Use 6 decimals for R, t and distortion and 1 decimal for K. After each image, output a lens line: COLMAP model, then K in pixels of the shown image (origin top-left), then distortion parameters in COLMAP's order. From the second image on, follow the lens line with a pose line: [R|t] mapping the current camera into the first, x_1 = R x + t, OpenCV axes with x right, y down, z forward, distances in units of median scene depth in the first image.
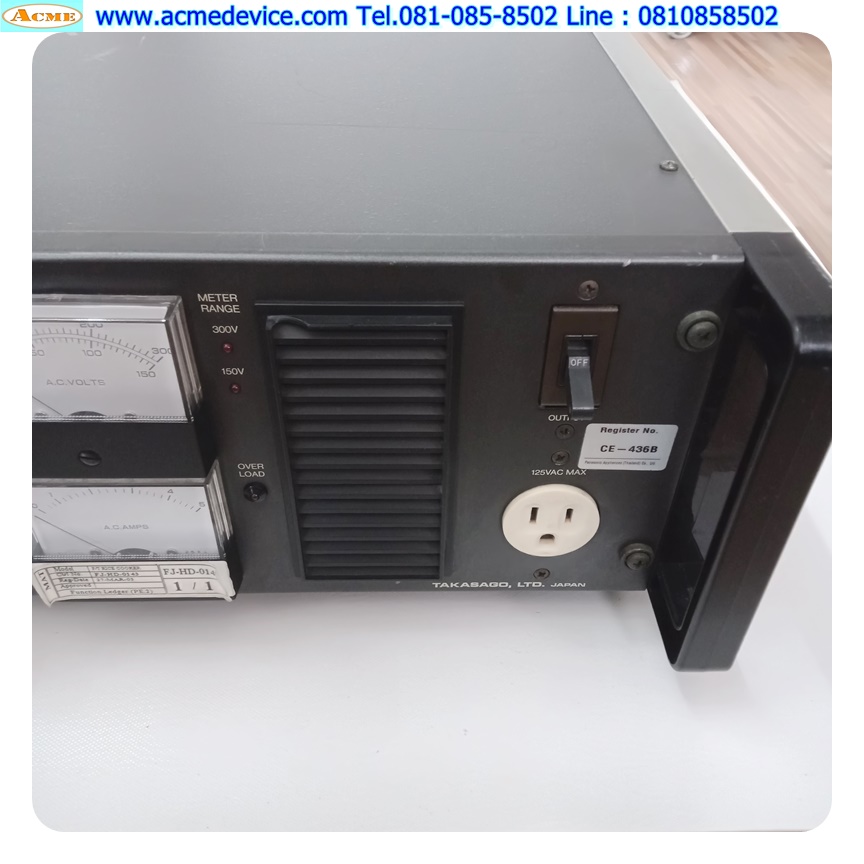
lens RADIAL K [[787.3, 0, 439.7], [0, 787.3, 436.1], [0, 0, 1]] dist [0.060513, -0.068773]
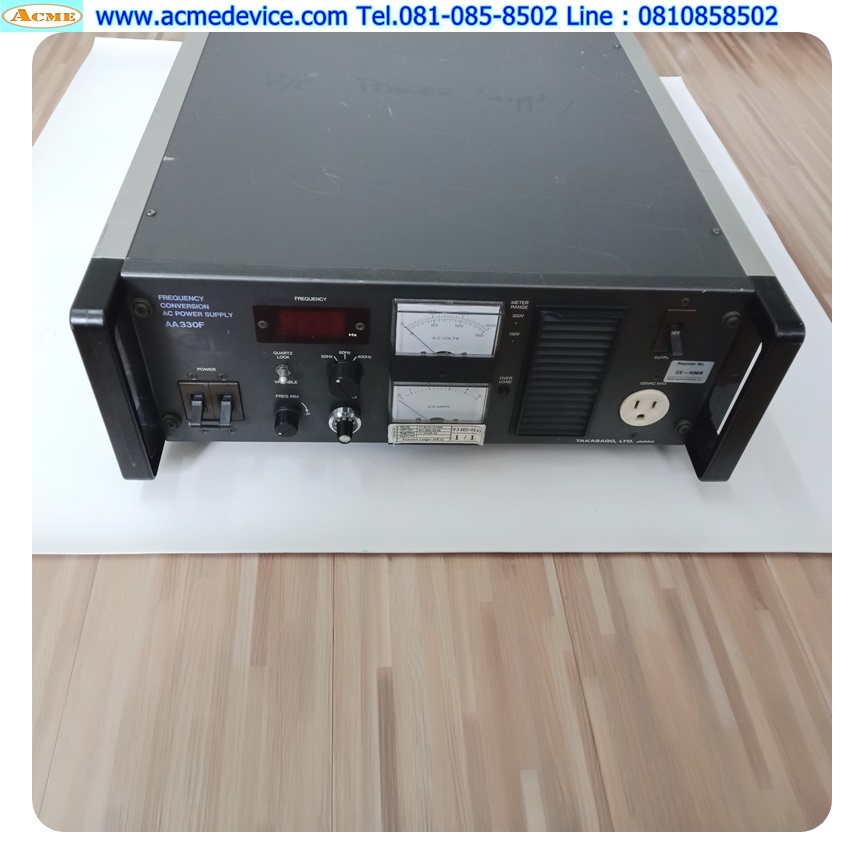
lens RADIAL K [[787.3, 0, 440.7], [0, 787.3, 424.1], [0, 0, 1]] dist [0.060513, -0.068773]
pose [[0.997748, 0.015206, 0.065326, -0.519031], [-0.022278, 0.993800, 0.108926, -0.058613], [-0.063264, -0.110136, 0.991901, -0.978951]]
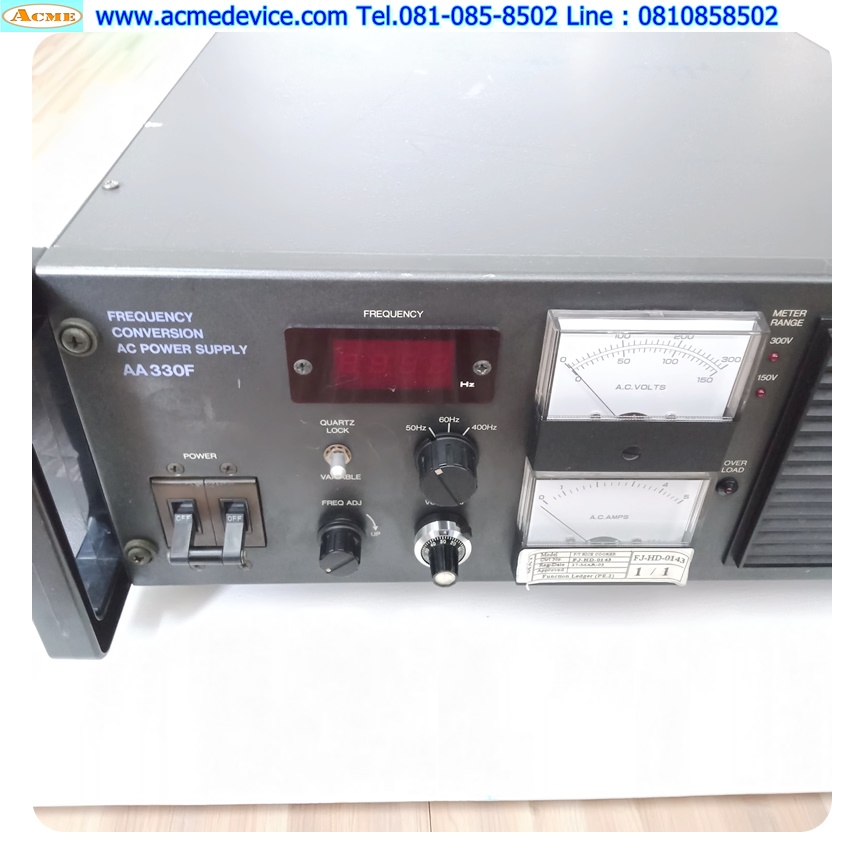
lens RADIAL K [[787.3, 0, 430.2], [0, 787.3, 428.1], [0, 0, 1]] dist [0.060513, -0.068773]
pose [[0.999792, 0.002822, 0.020208, -0.671127], [-0.002181, 0.999496, -0.031656, 0.024655], [-0.020287, 0.031605, 0.999295, -0.115807]]
